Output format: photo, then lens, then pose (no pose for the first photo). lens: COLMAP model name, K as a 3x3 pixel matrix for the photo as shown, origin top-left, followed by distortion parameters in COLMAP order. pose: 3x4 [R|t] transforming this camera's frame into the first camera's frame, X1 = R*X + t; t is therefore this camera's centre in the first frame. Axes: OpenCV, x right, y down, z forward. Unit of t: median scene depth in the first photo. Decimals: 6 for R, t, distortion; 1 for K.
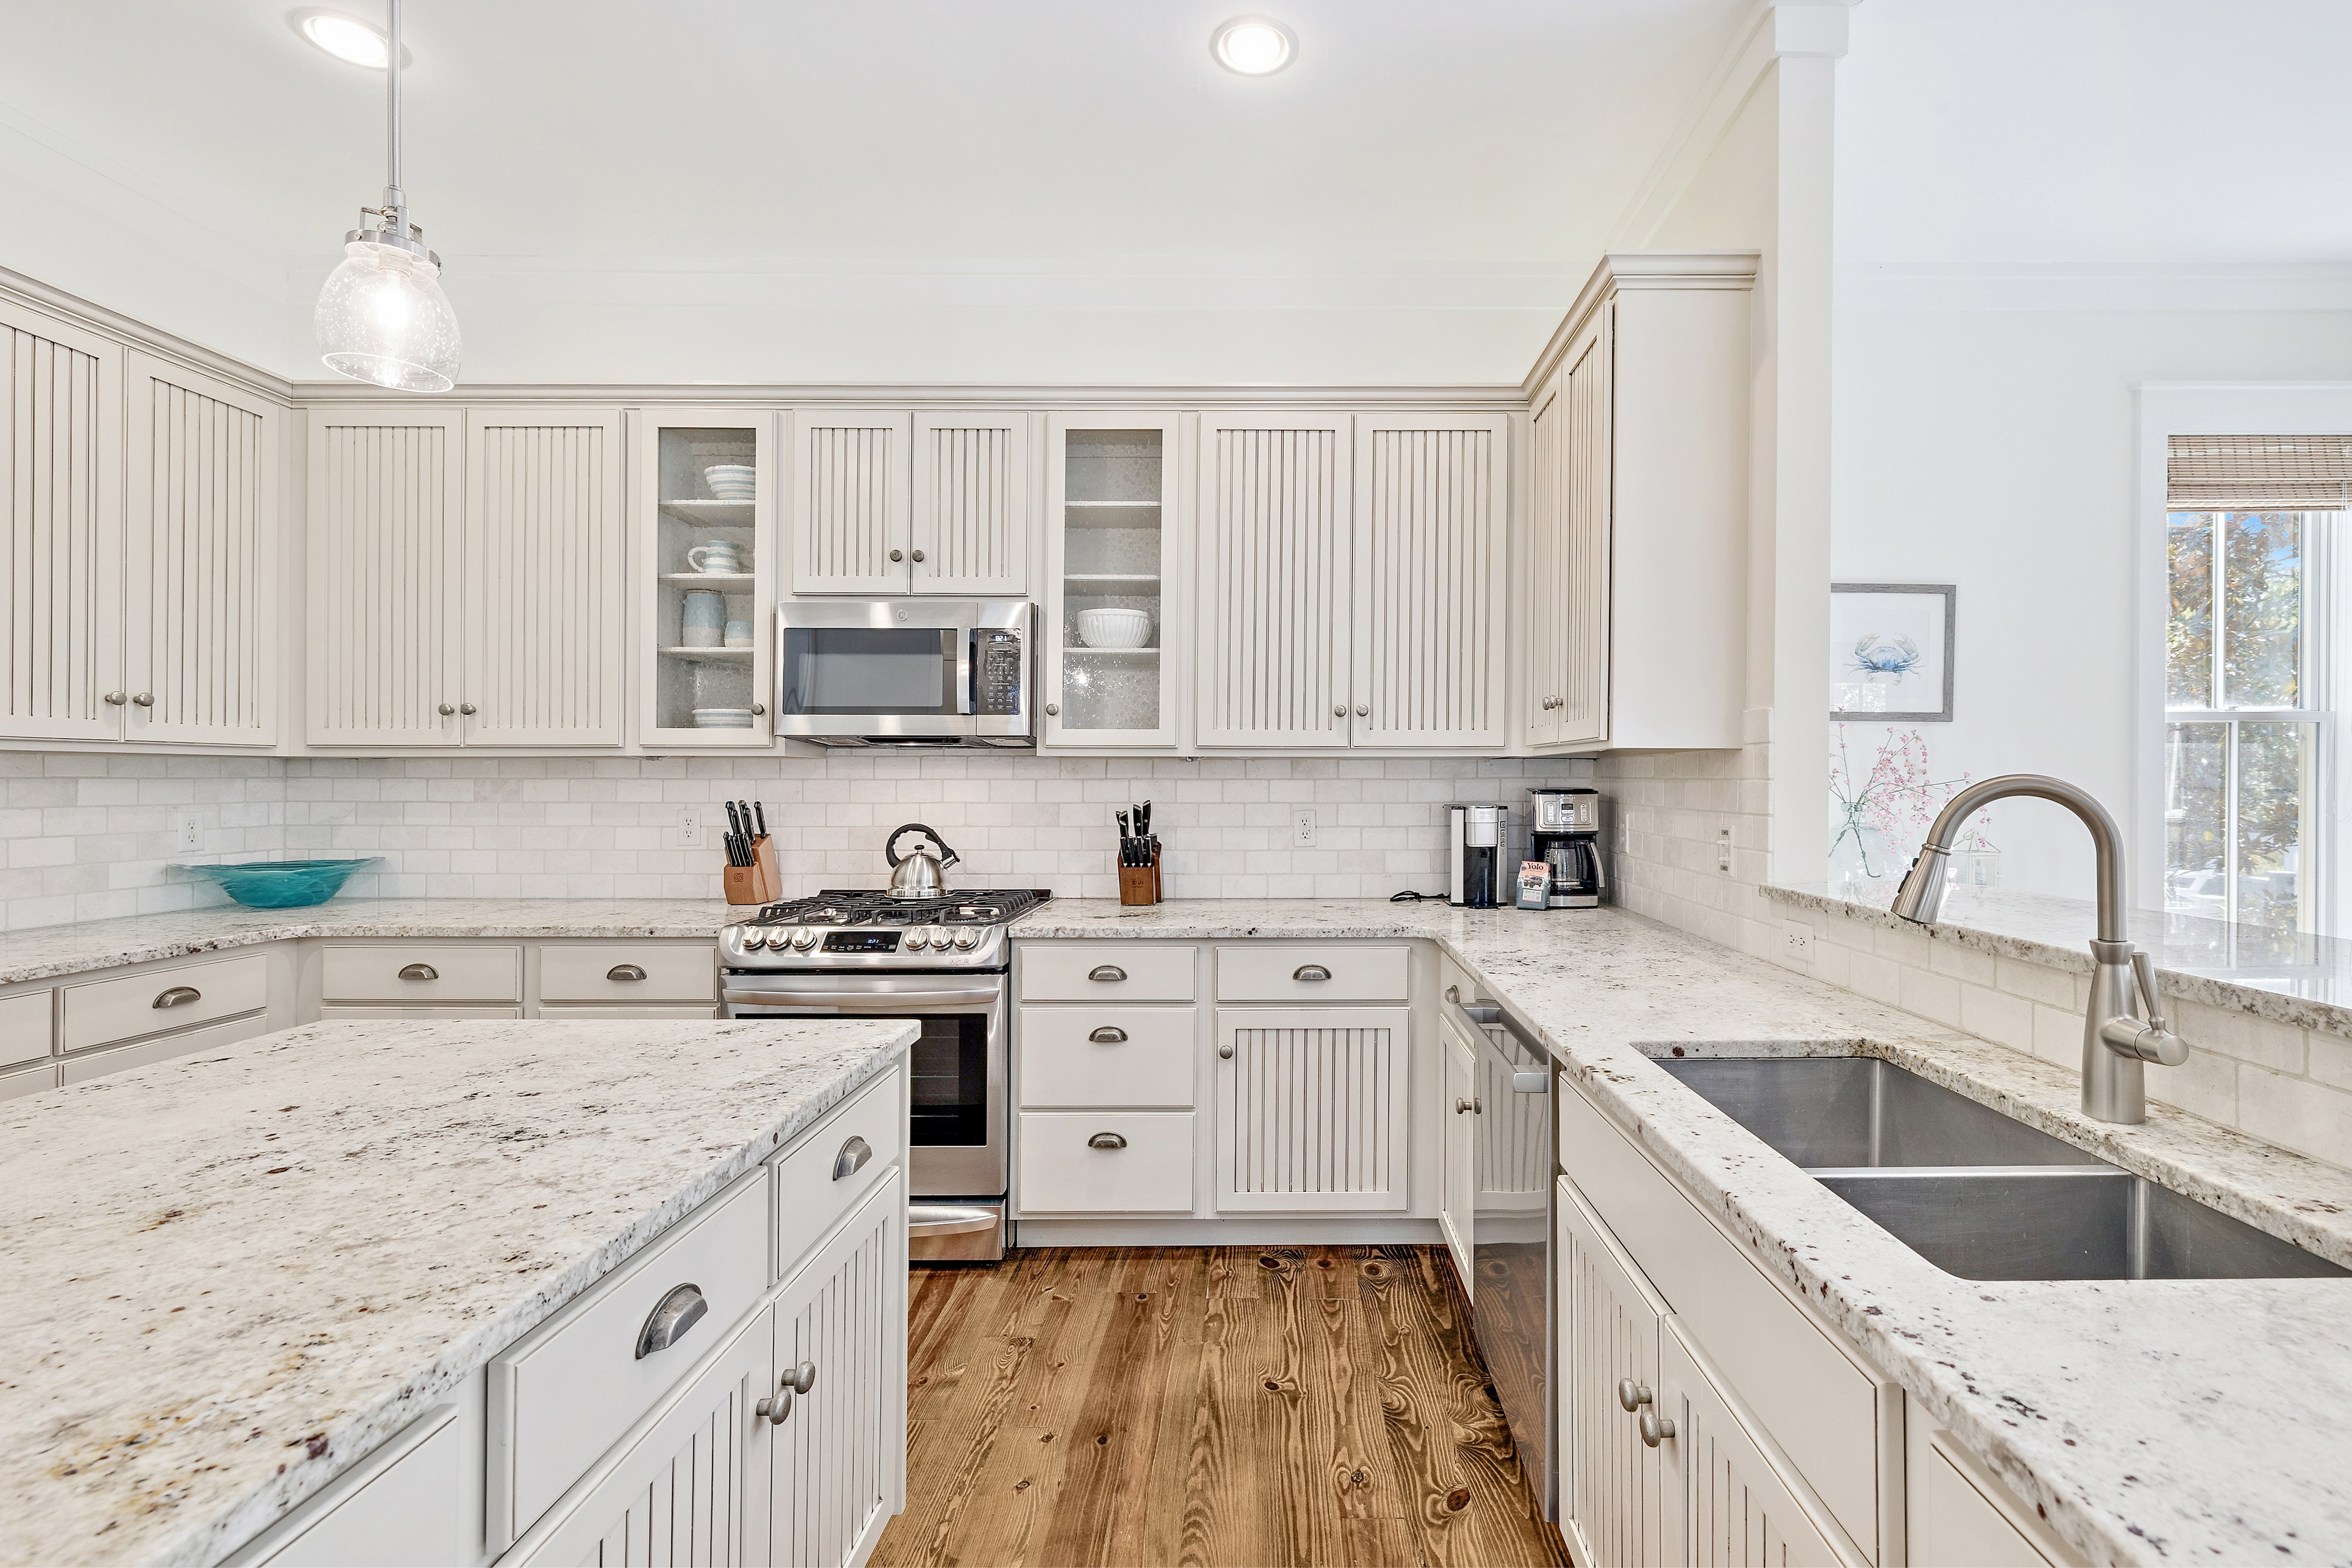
lens RADIAL K [[1049.3, 0, 1273.9], [0, 1049.3, 776.3], [0, 0, 1]] dist [0.000135, 0.000015]
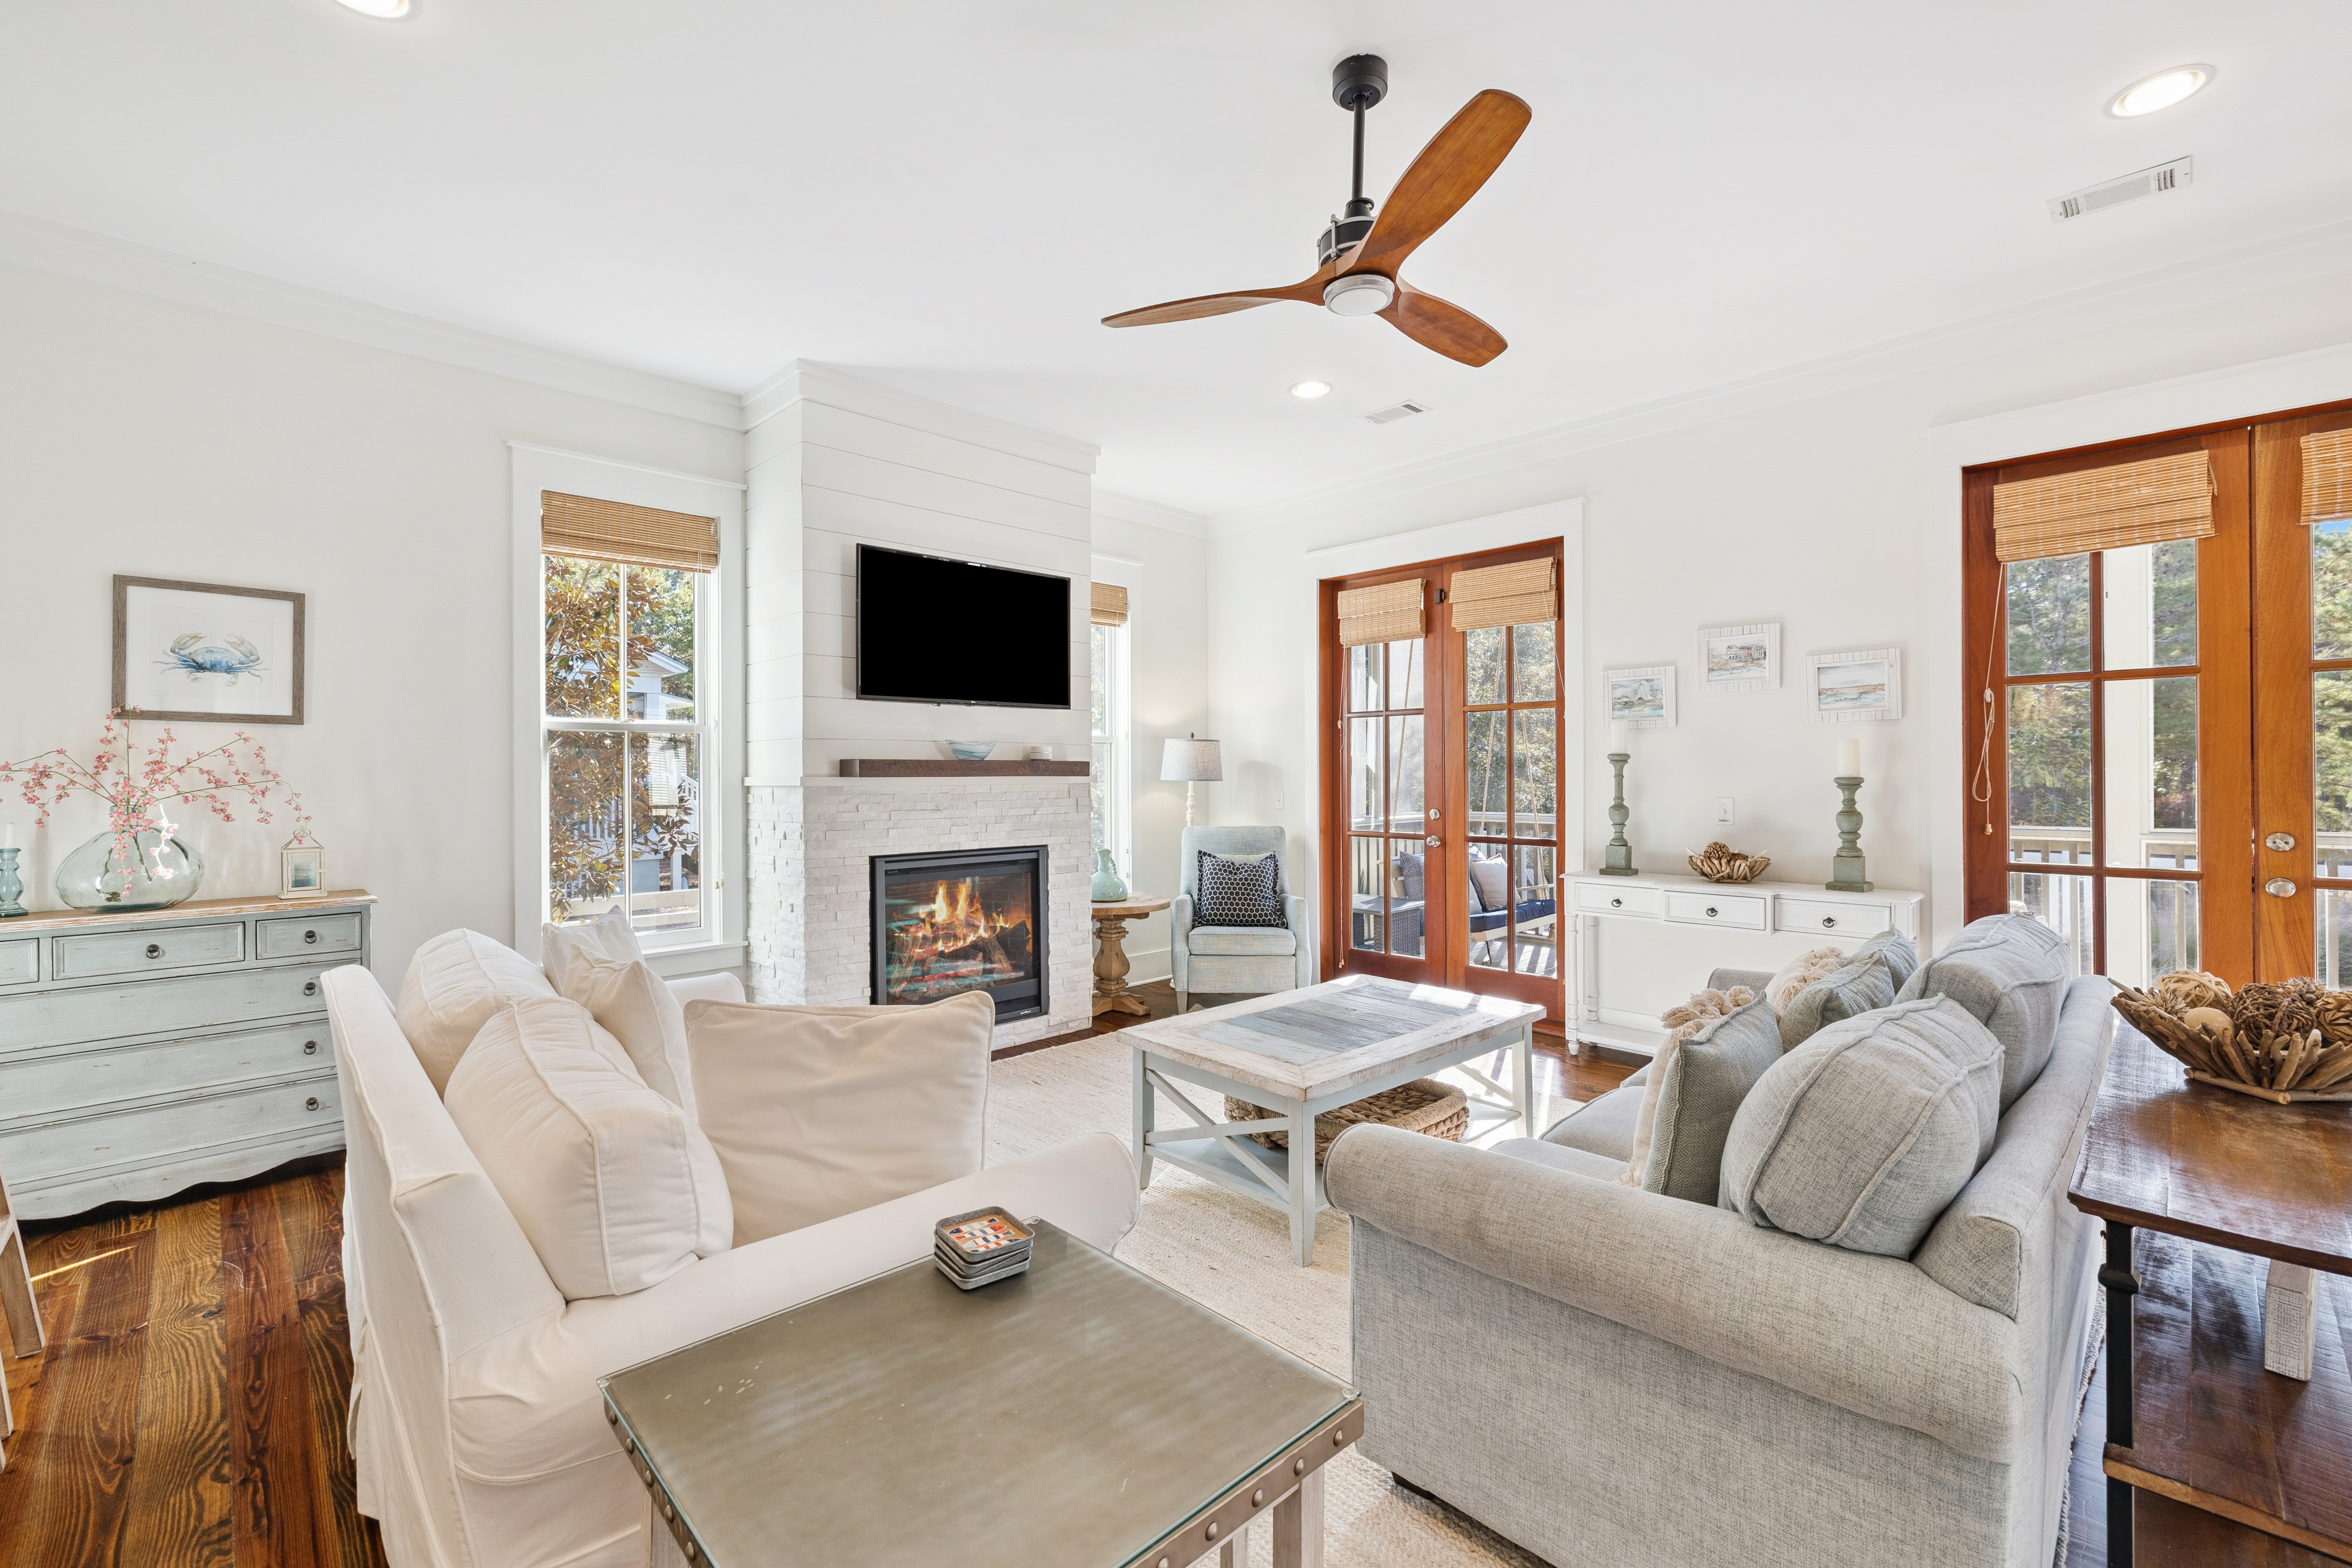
lens RADIAL K [[987.2, 0, 1179.4], [0, 987.2, 775.1], [0, 0, 1]] dist [-0.000706, -0.000017]
pose [[0.720727, -0.005019, 0.693200, 0.649595], [0.002194, 0.999985, 0.004959, -0.005116], [-0.693215, -0.002054, 0.720728, -0.339000]]
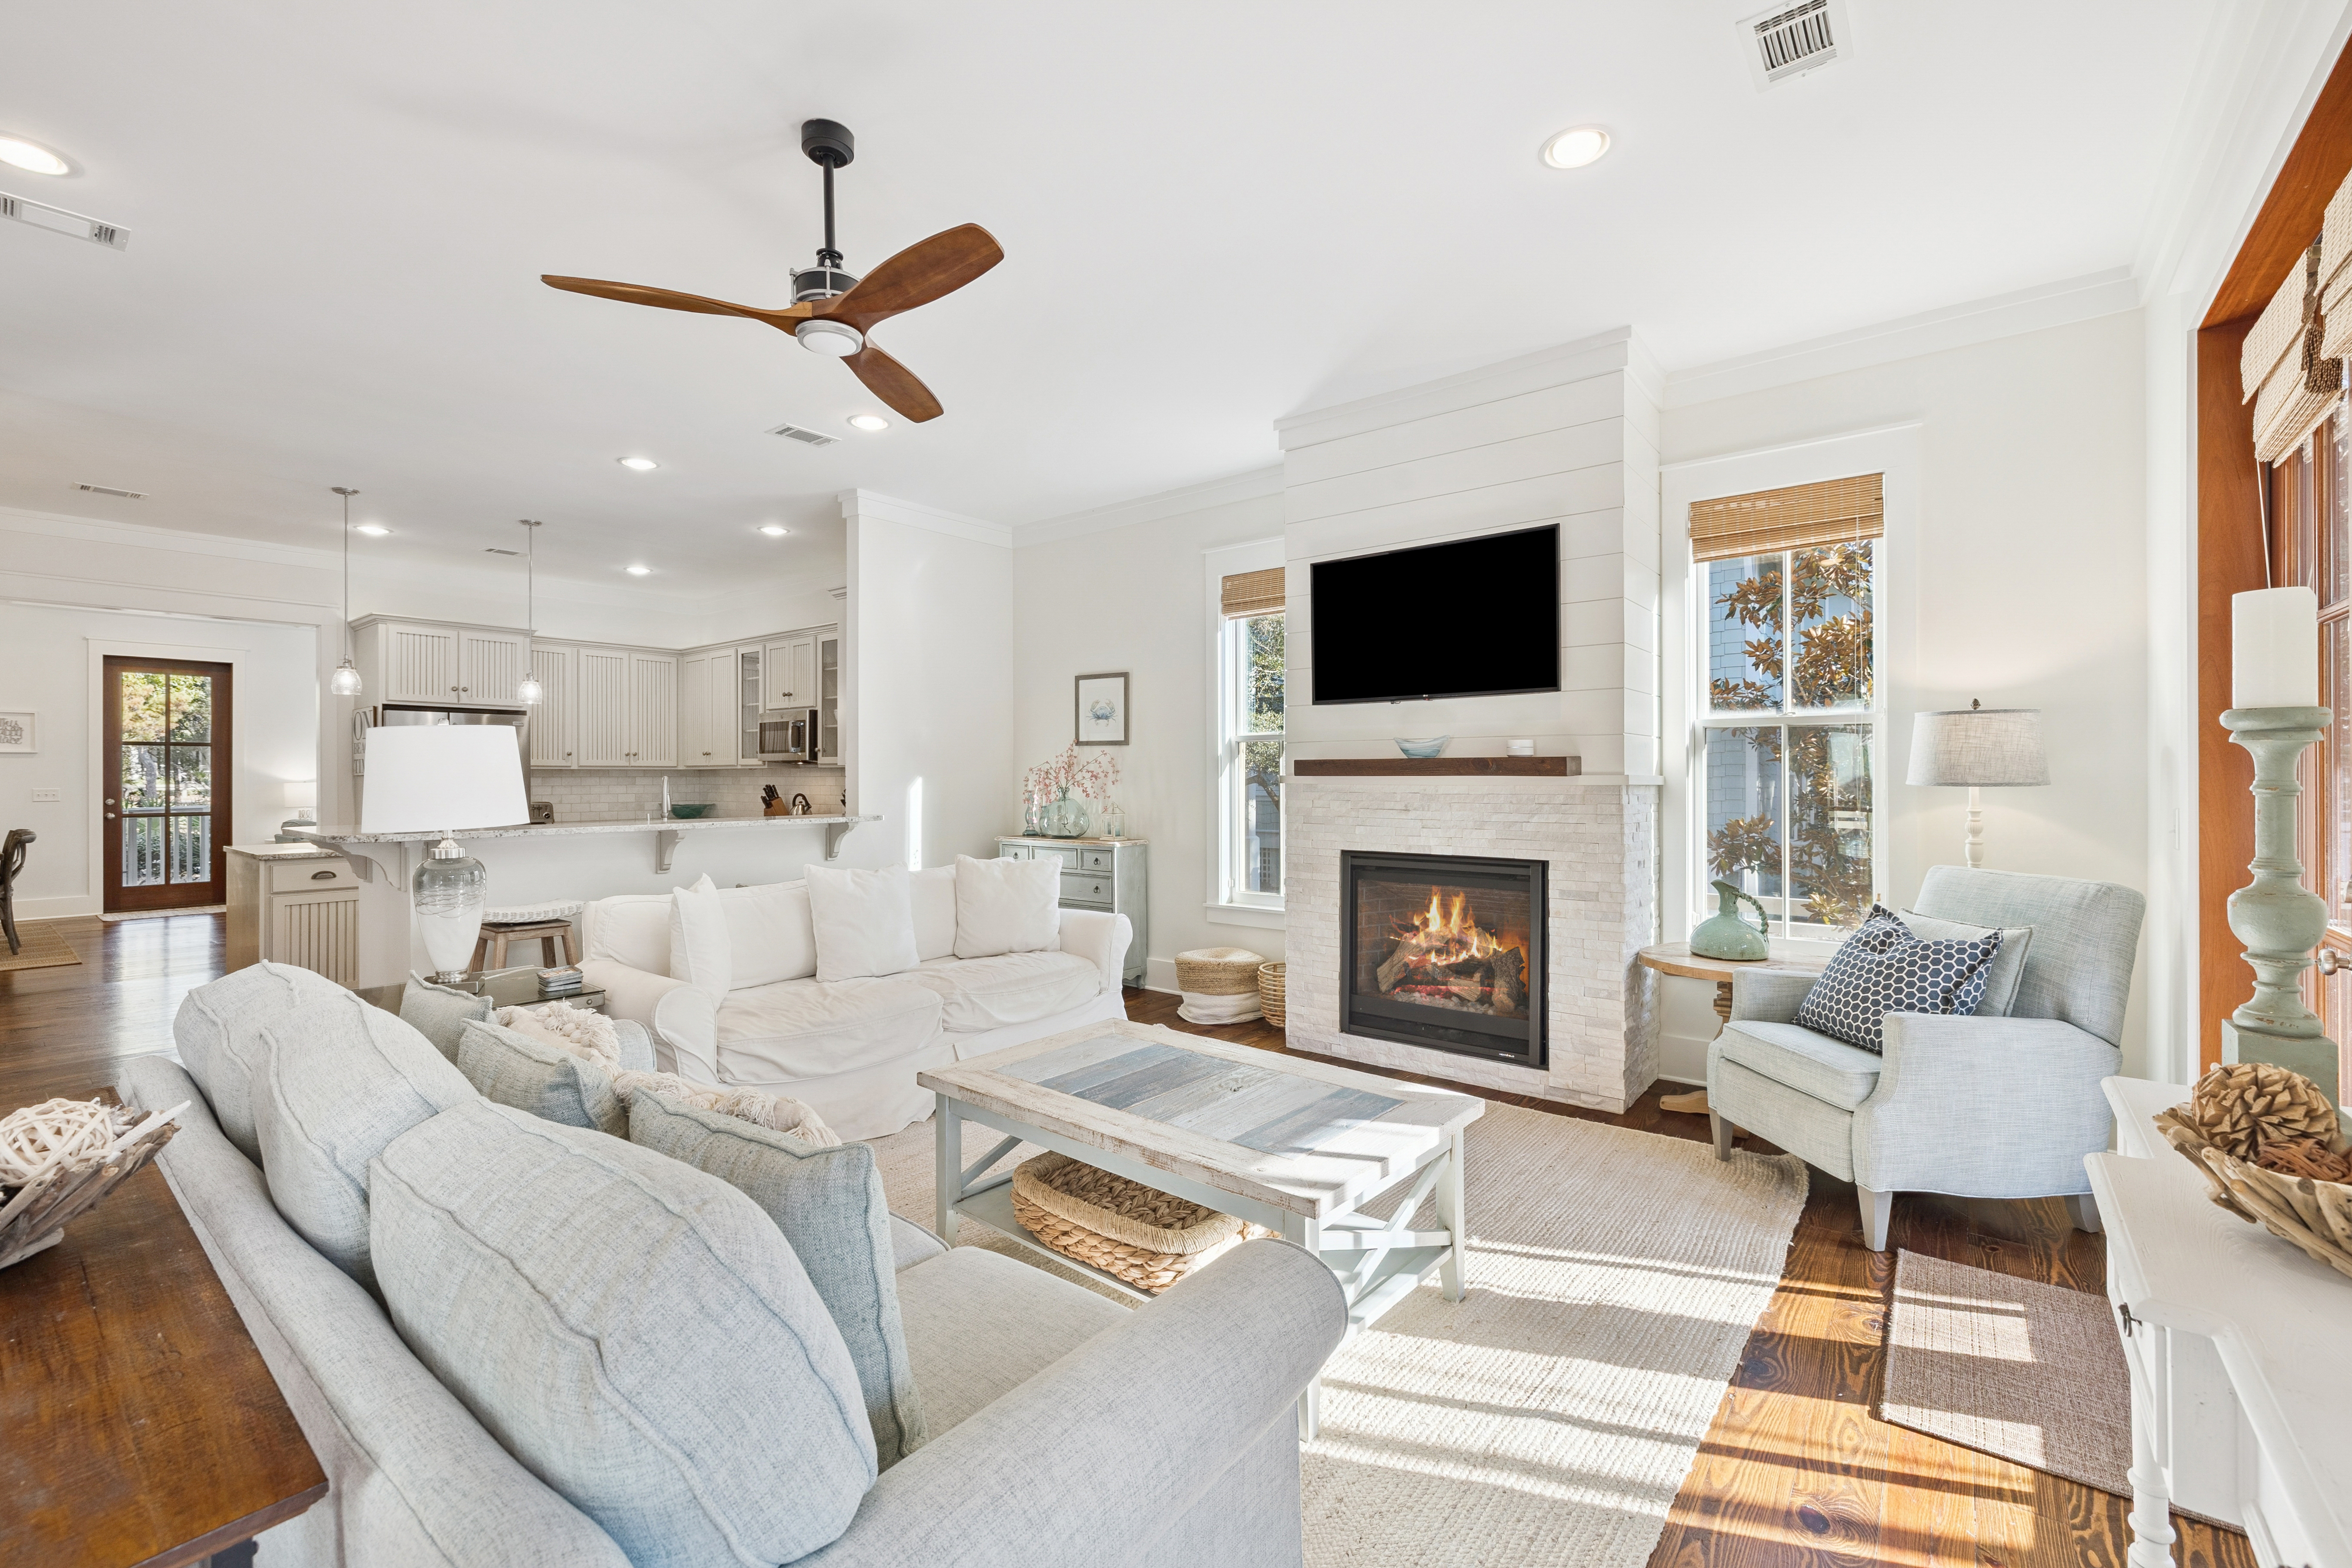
lens RADIAL K [[992.2, 0, 1170.1], [0, 992.2, 772.3], [0, 0, 1]] dist [0.000411, 0.000029]
pose [[0.774333, -0.003862, -0.632767, 2.001812], [0.005377, 0.999985, 0.000477, -0.003984], [0.632756, -0.003772, 0.774342, -0.354099]]
